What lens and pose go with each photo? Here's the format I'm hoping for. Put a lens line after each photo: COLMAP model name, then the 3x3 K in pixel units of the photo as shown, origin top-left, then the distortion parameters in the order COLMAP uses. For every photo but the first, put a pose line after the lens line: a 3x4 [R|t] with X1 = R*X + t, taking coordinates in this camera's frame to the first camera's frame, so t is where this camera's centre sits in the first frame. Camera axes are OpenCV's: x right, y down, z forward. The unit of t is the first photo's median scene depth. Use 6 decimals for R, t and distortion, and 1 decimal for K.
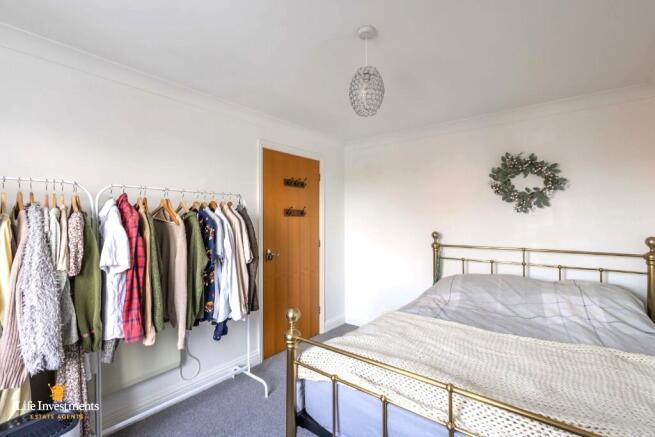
lens RADIAL K [[309.9, 0, 326.2], [0, 309.9, 212.6], [0, 0, 1]] dist [0.004555, 0.000325]
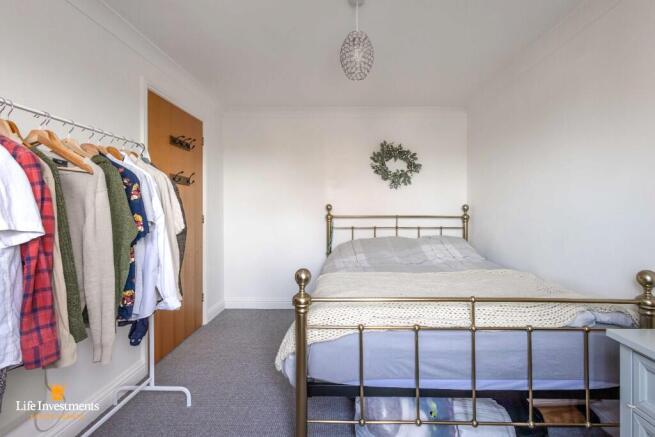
lens RADIAL K [[319.7, 0, 318.5], [0, 319.7, 205.5], [0, 0, 1]] dist [0.000008, -0.000209]
pose [[0.775002, 0.019759, 0.631650, -0.445826], [-0.017879, 0.999797, -0.009339, 0.087717], [-0.631706, -0.004056, 0.775198, 0.166224]]
